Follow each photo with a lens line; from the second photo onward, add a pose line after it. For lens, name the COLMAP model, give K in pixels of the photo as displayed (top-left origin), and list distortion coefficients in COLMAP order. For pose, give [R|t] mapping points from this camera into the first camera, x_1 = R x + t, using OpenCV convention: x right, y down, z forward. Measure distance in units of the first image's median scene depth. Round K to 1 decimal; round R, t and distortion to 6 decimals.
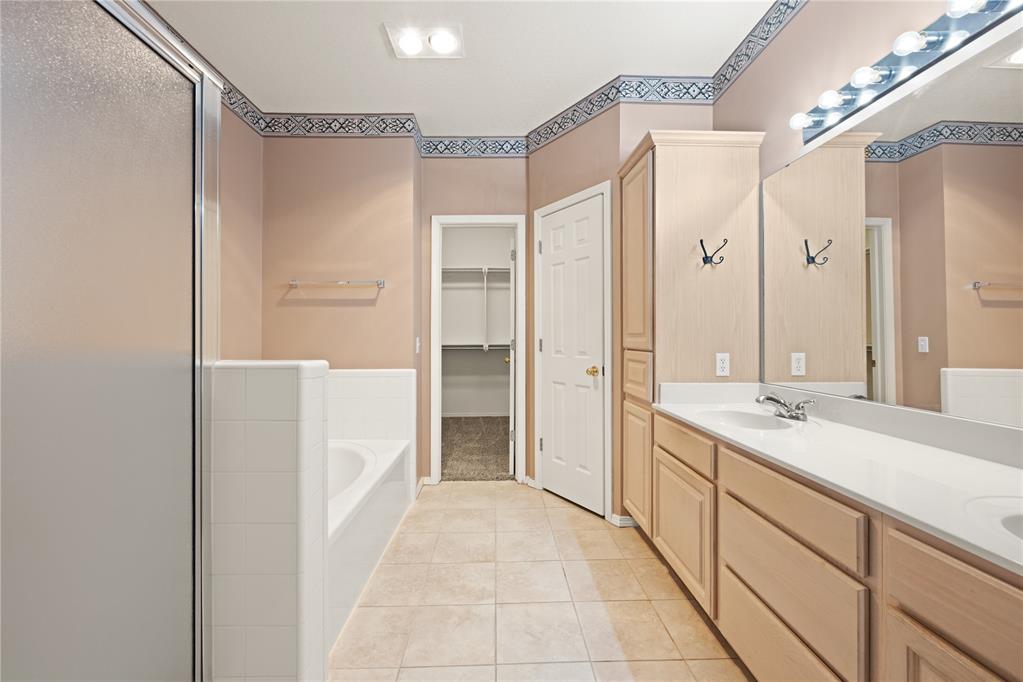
lens RADIAL K [[418.0, 0, 510.0], [0, 418.0, 338.9], [0, 0, 1]] dist [0.000635, 0.000874]
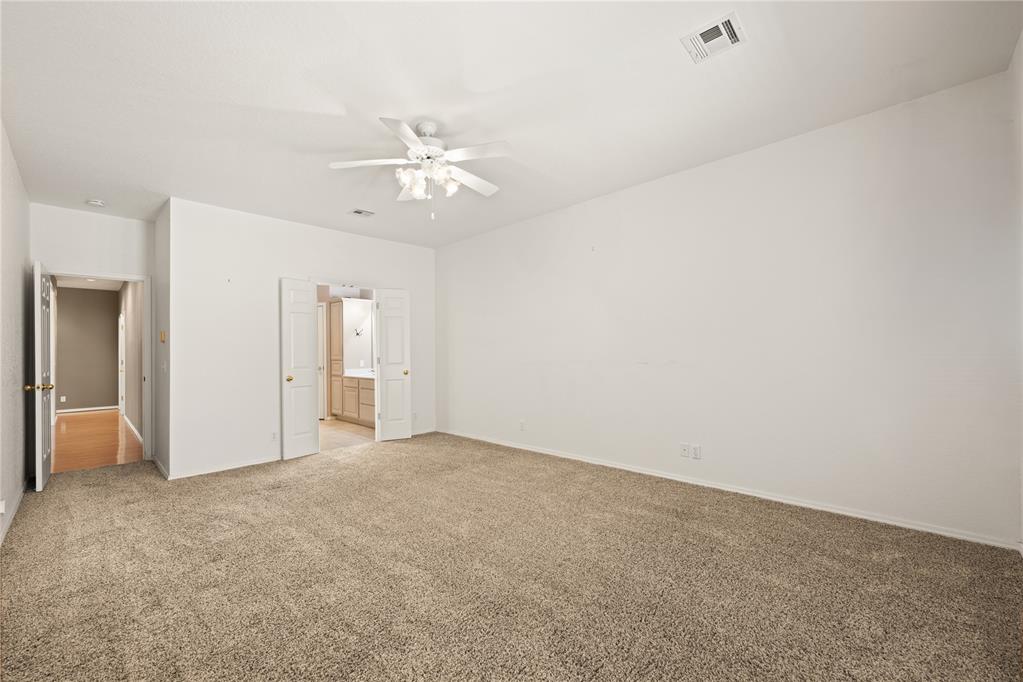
lens RADIAL K [[418.0, 0, 511.6], [0, 418.0, 346.2], [0, 0, 1]] dist [0.000635, 0.000874]
pose [[0.730800, -0.005247, 0.682571, -0.848566], [0.011800, 0.999918, -0.004947, -0.047578], [-0.682489, 0.011670, 0.730803, -2.122861]]
